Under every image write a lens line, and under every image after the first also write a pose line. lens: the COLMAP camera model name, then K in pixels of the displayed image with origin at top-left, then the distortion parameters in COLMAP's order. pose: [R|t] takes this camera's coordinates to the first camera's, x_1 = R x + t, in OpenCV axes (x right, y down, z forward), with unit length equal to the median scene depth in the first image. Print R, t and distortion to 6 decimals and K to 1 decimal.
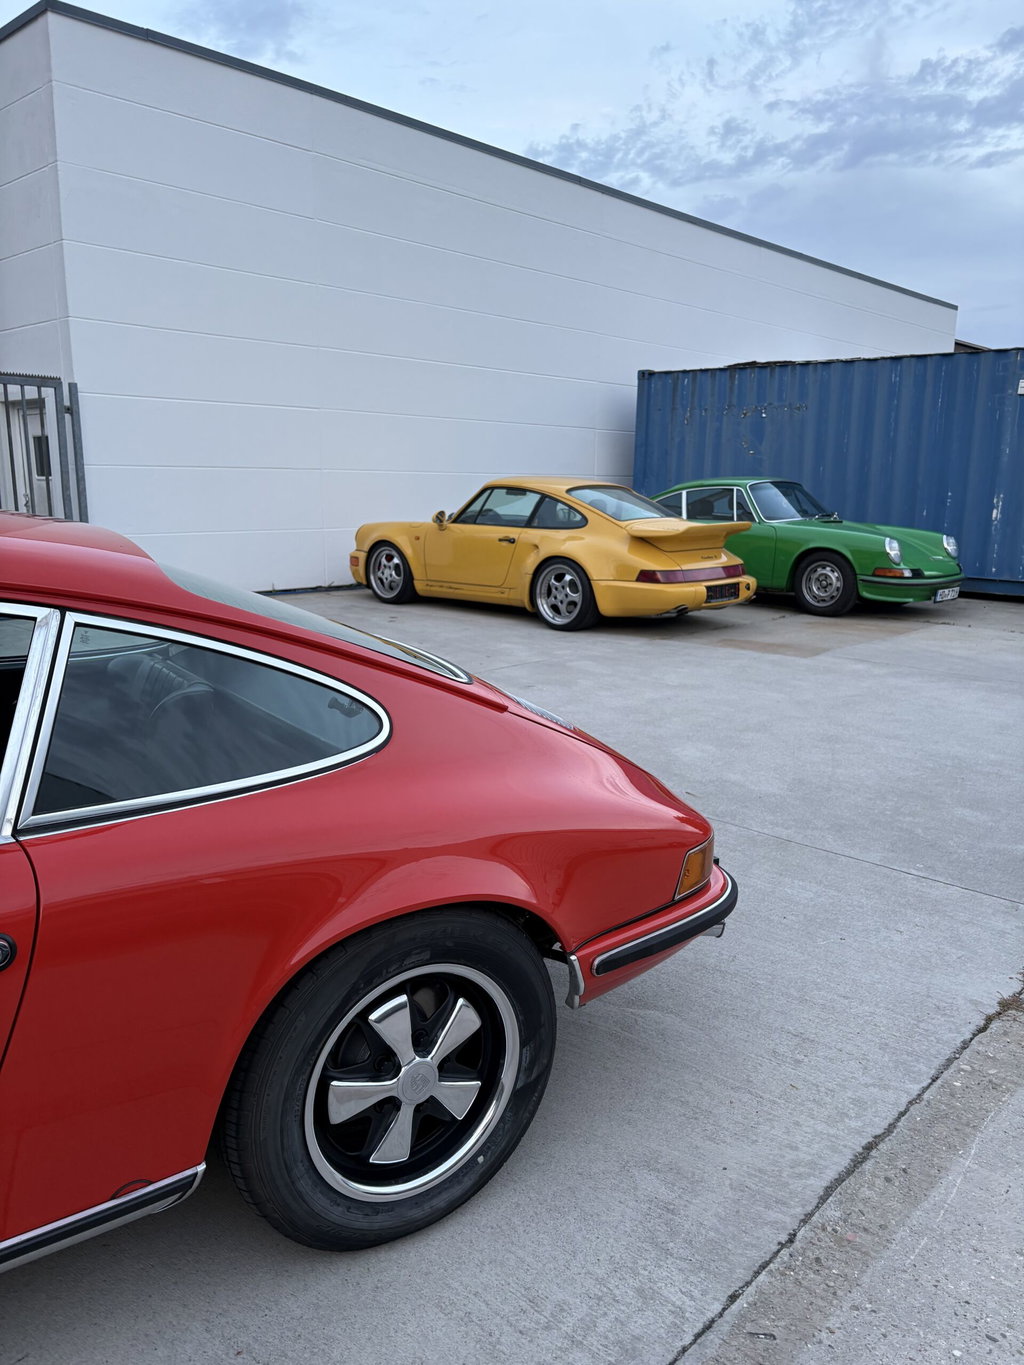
lens RADIAL K [[1046.8, 0, 518.3], [0, 1046.8, 674.7], [0, 0, 1]] dist [0.036934, -0.014168]
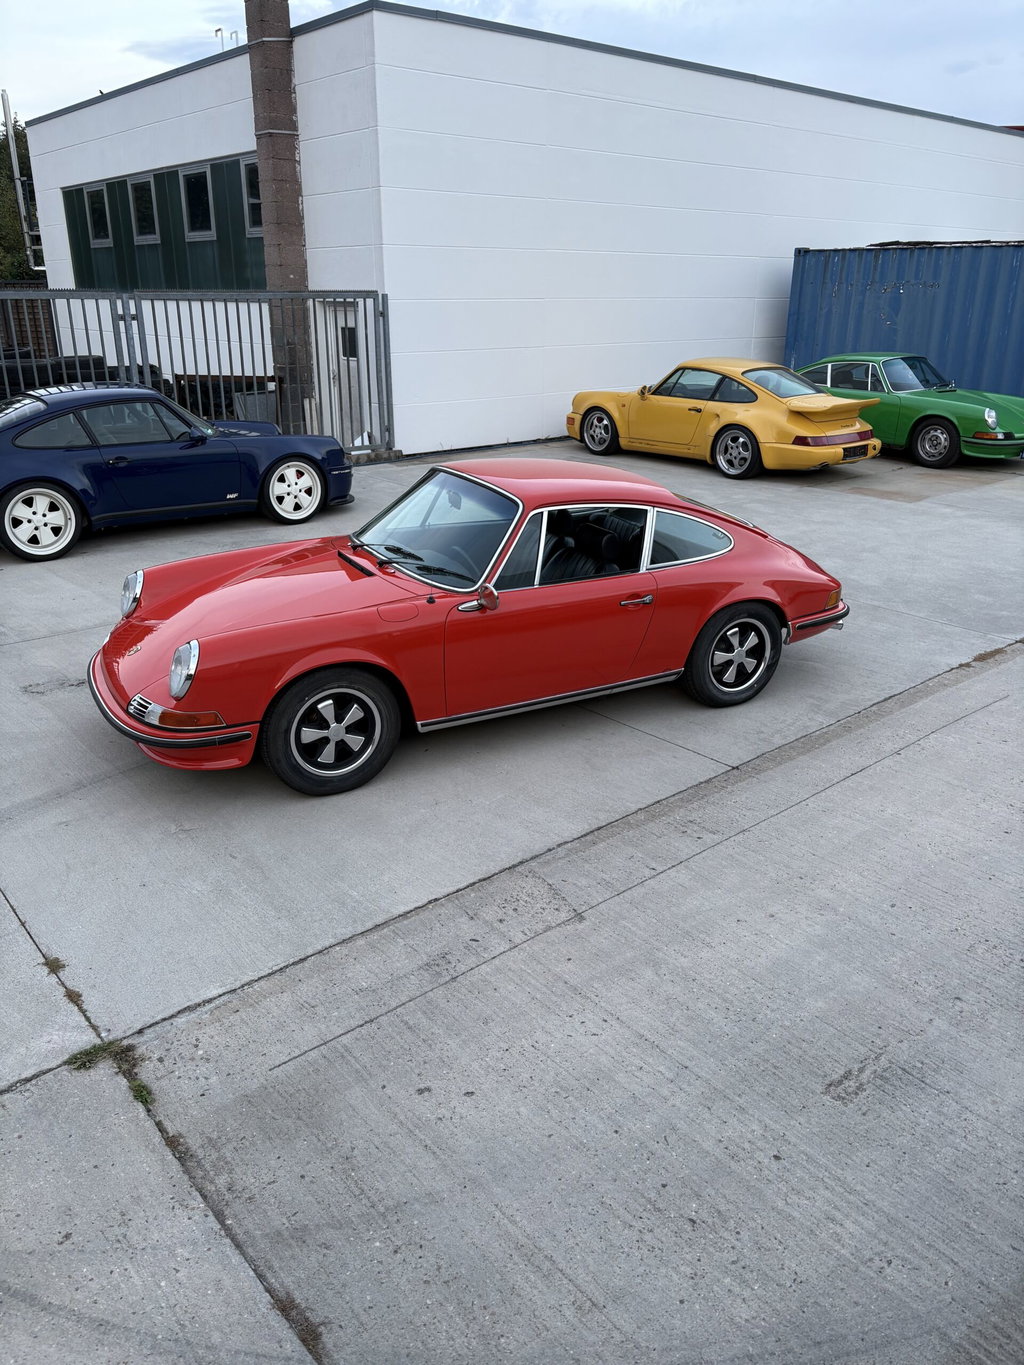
lens RADIAL K [[1046.8, 0, 518.3], [0, 1046.8, 674.7], [0, 0, 1]] dist [0.036934, -0.014168]
pose [[0.993775, 0.032298, -0.106620, -0.080738], [-0.014157, 0.985905, 0.166704, -0.013756], [0.110501, -0.164157, 0.980226, -0.416671]]
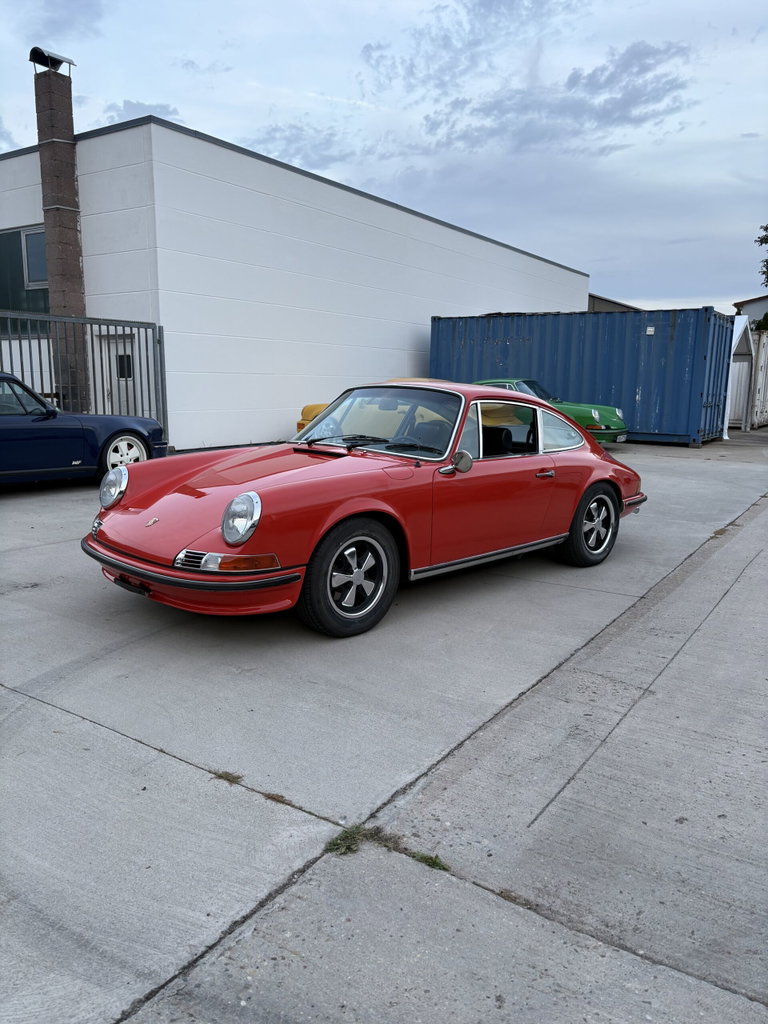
lens RADIAL K [[785.3, 0, 388.7], [0, 785.3, 506.1], [0, 0, 1]] dist [0.036934, -0.014168]
pose [[0.985015, -0.029427, 0.169937, -0.271784], [0.033887, 0.999152, -0.023405, 0.069552], [-0.169104, 0.028813, 0.985177, -0.359289]]
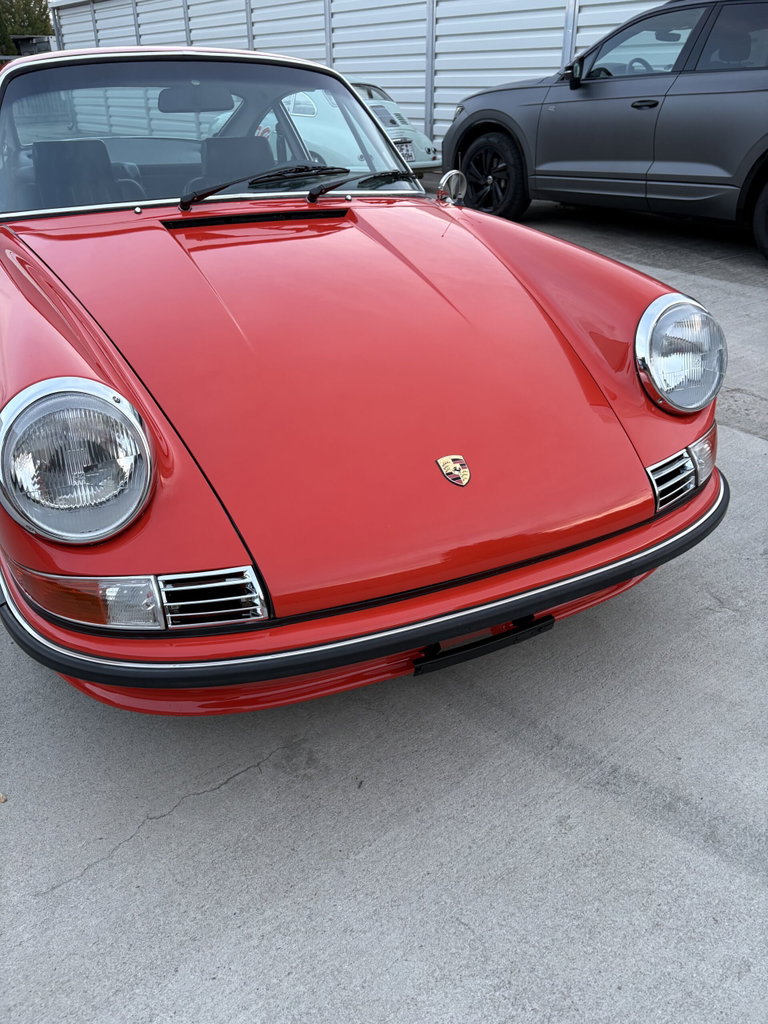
lens RADIAL K [[785.3, 0, 388.7], [0, 785.3, 506.1], [0, 0, 1]] dist [0.036934, -0.014168]
pose [[0.148335, -0.478857, 0.865270, -0.460760], [0.186992, 0.872747, 0.450939, 0.000356], [-0.971098, 0.094909, 0.219002, 0.054281]]
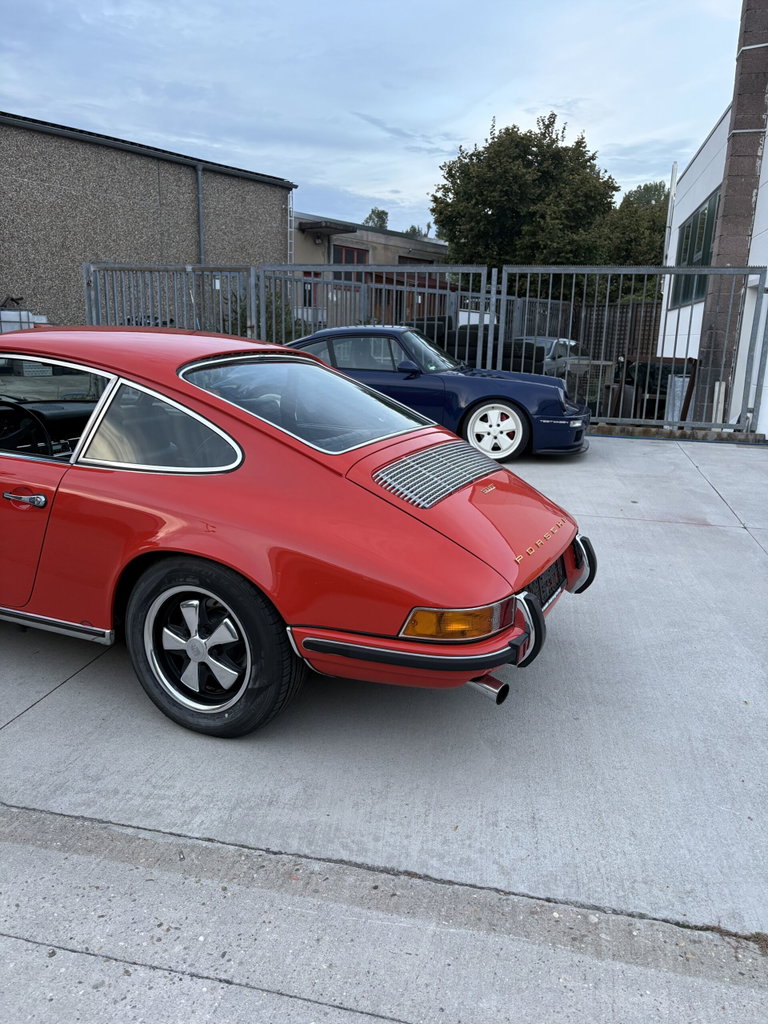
lens RADIAL K [[785.3, 0, 388.7], [0, 785.3, 506.1], [0, 0, 1]] dist [0.036934, -0.014168]
pose [[0.487234, 0.191069, -0.852113, 0.231595], [-0.181445, 0.976626, 0.115239, -0.015288], [0.854214, 0.098463, 0.510514, 0.107922]]
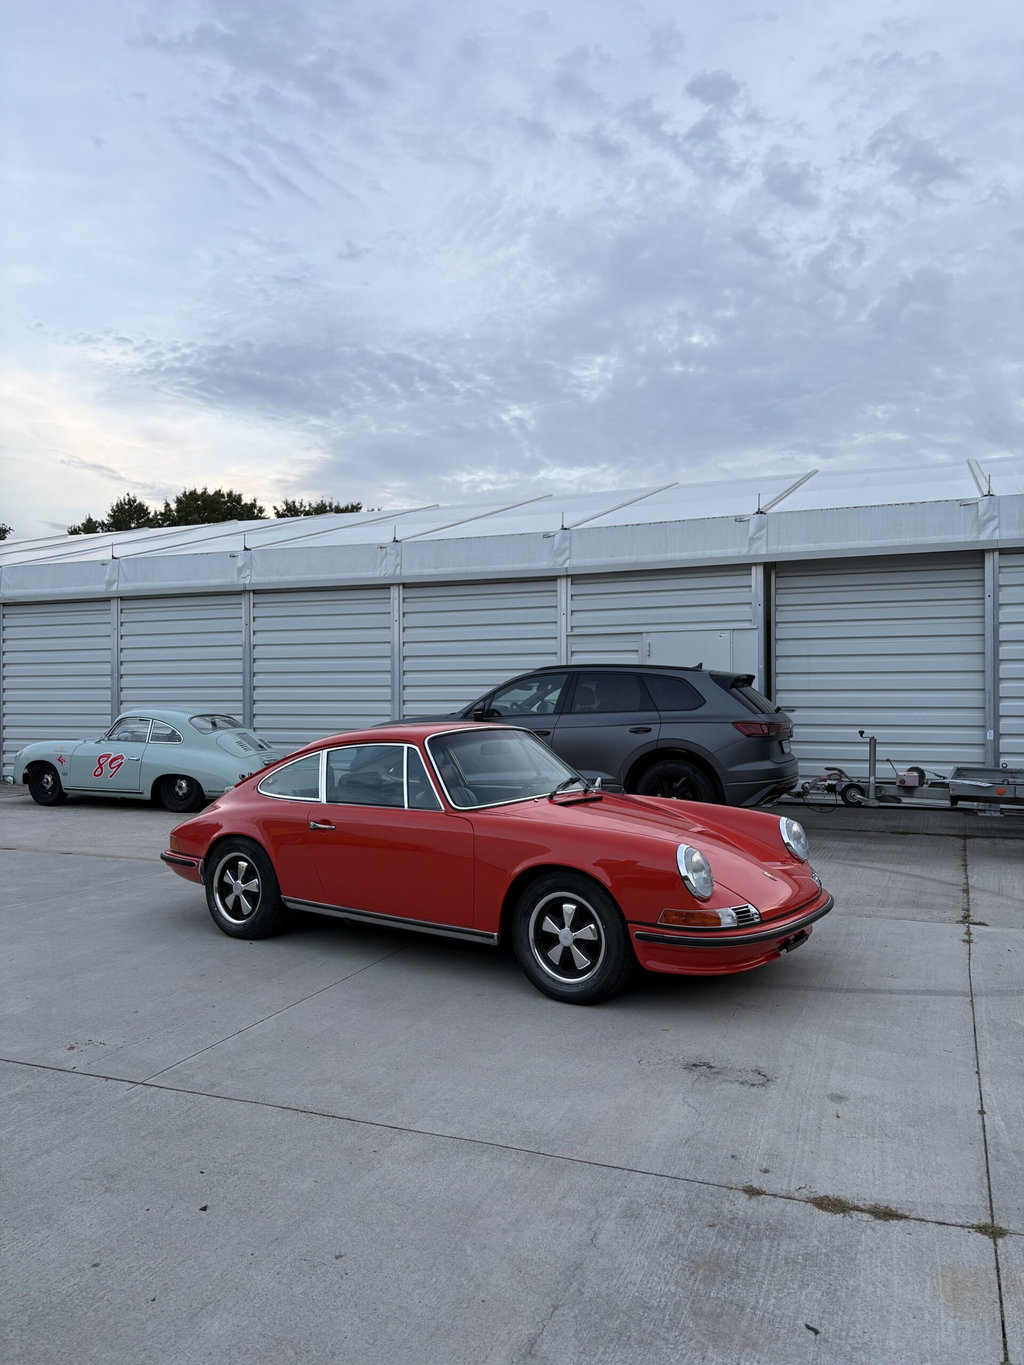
lens RADIAL K [[1046.8, 0, 518.3], [0, 1046.8, 674.7], [0, 0, 1]] dist [0.036934, -0.014168]
pose [[-0.358740, 0.000051, 0.933438, -0.779113], [0.175918, 0.982084, 0.067555, -0.095254], [-0.916711, 0.188443, -0.352321, 0.359410]]
